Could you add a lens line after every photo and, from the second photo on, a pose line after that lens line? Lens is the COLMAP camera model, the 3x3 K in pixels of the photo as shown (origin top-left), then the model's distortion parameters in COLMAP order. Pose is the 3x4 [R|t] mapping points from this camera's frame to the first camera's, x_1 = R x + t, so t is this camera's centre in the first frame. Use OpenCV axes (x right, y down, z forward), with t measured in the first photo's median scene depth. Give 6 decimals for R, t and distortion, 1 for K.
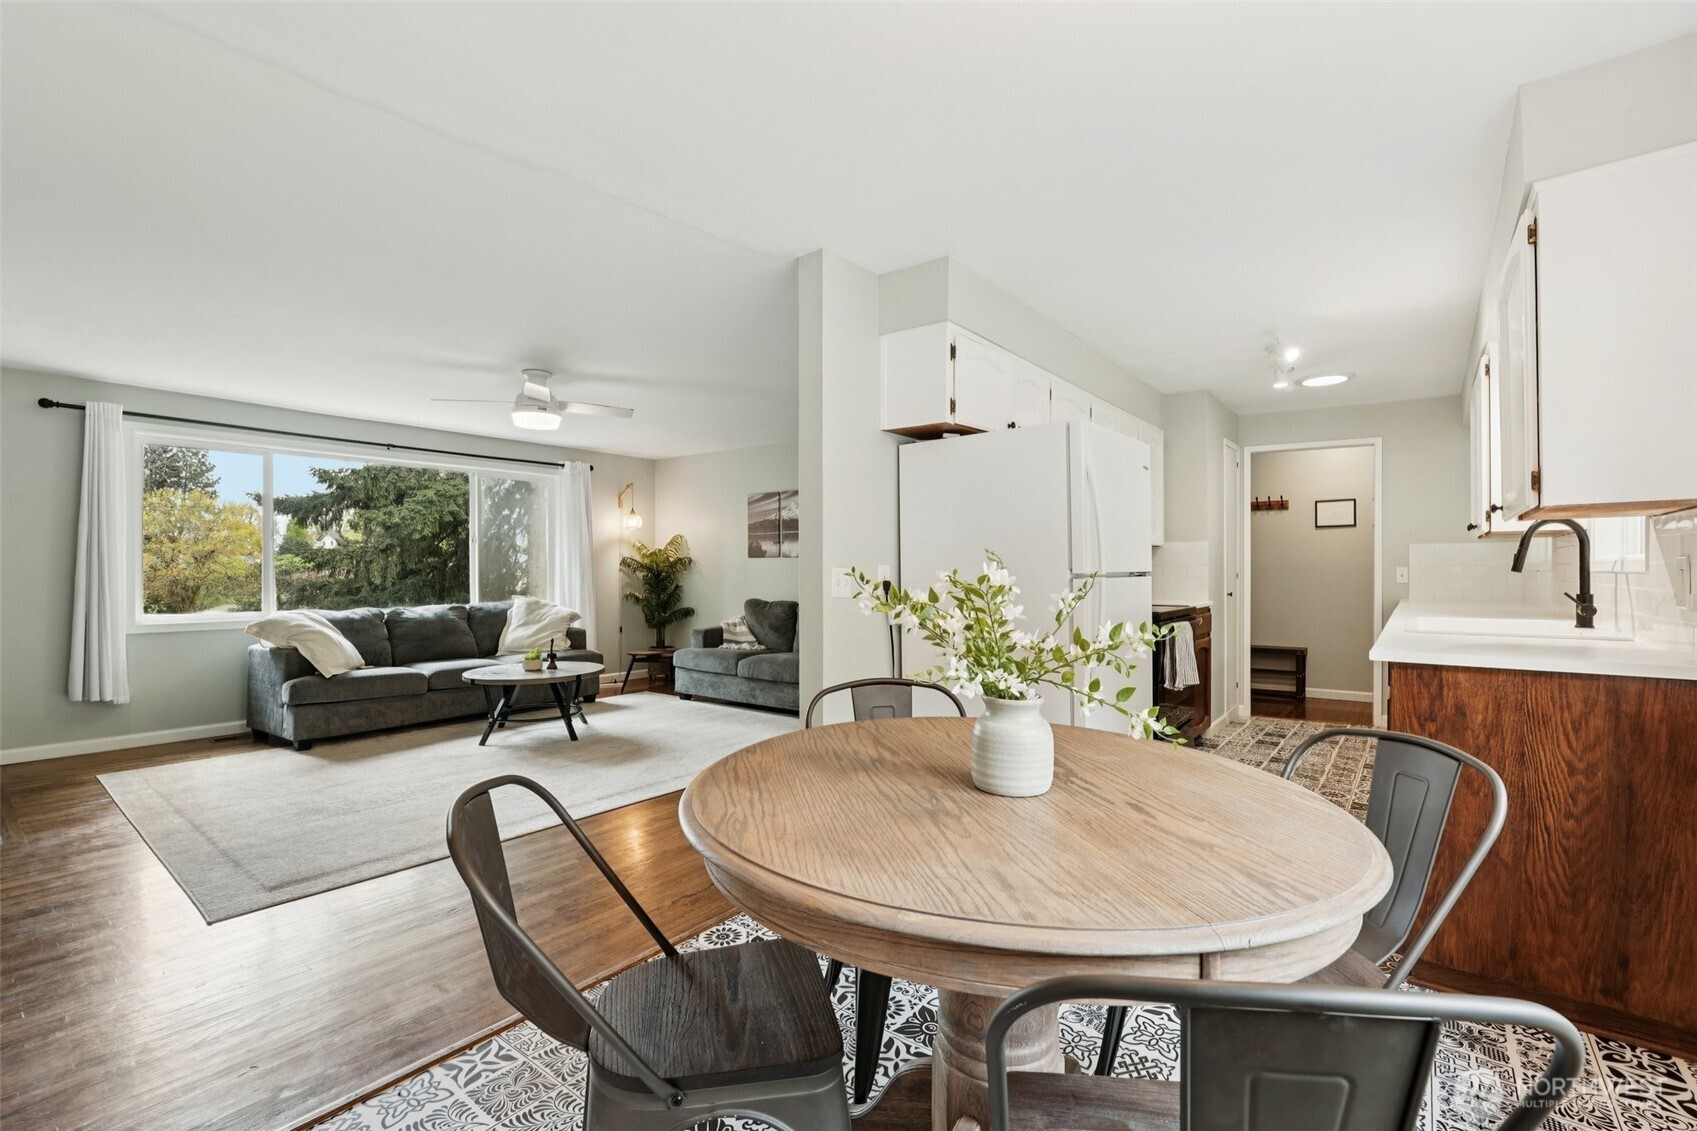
lens RADIAL K [[746.2, 0, 845.7], [0, 746.2, 568.5], [0, 0, 1]] dist [-0.020388, 0.009592]
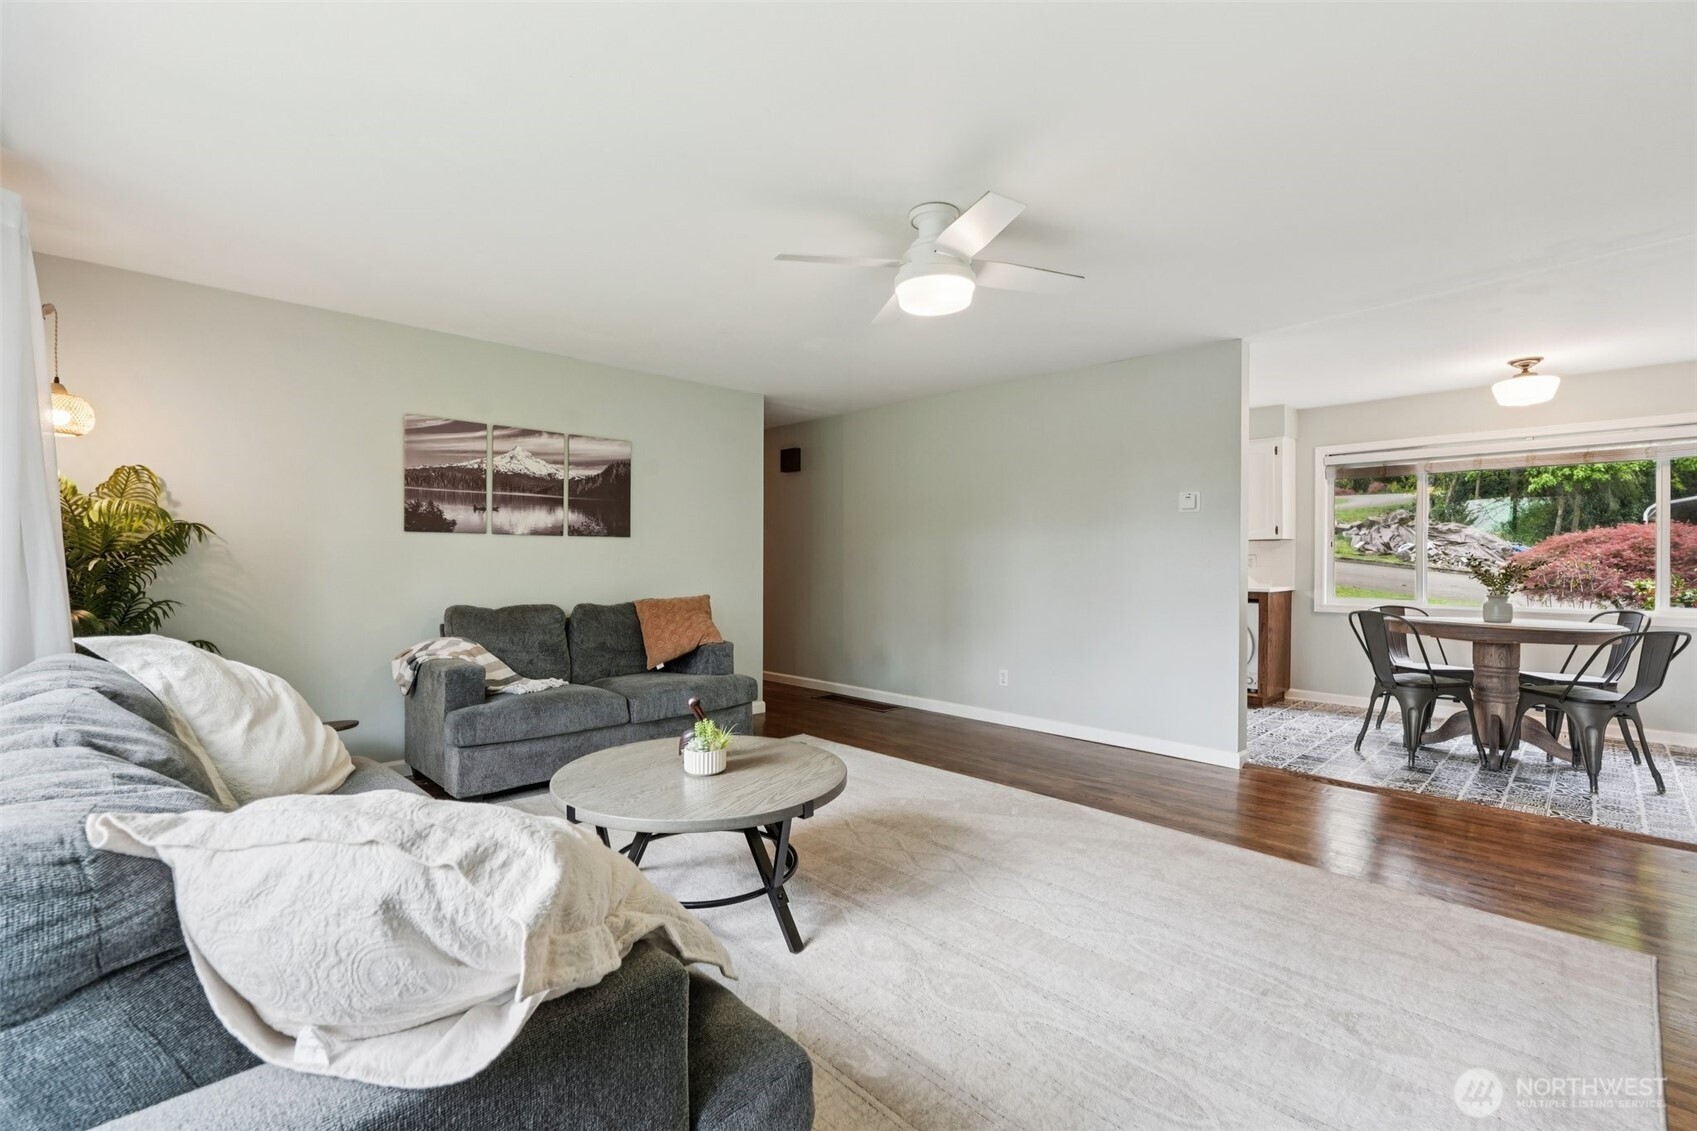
lens RADIAL K [[746.2, 0, 845.7], [0, 746.2, 568.5], [0, 0, 1]] dist [-0.020388, 0.009592]
pose [[0.135631, -0.010185, 0.990707, -0.674573], [-0.005274, 0.999926, 0.011002, 0.004972], [-0.990745, -0.006717, 0.135567, 0.668899]]
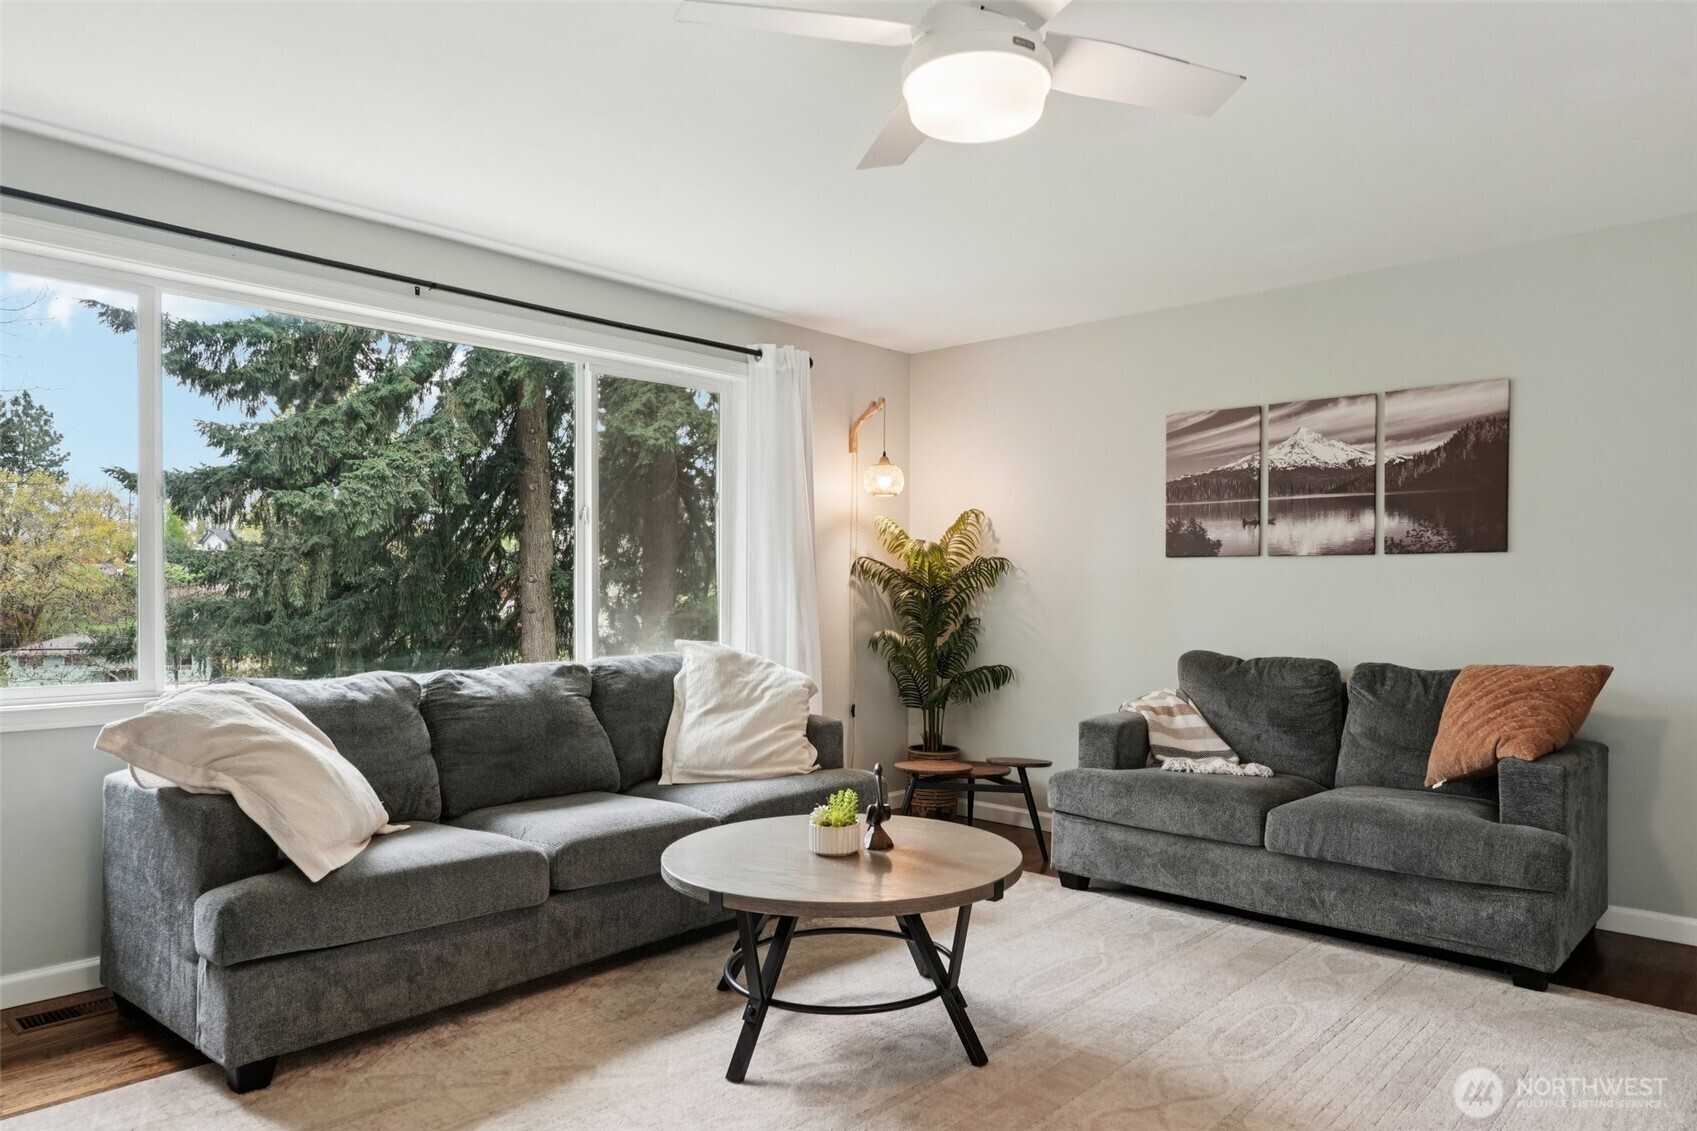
lens RADIAL K [[1097.3, 0, 843.9], [0, 1097.3, 600.5], [0, 0, 1]] dist [-0.001062, 0.000145]
pose [[0.996065, 0.006556, -0.088384, -0.288702], [-0.005442, 0.999903, 0.012839, 0.004001], [0.088460, -0.012308, 0.996004, 0.359816]]
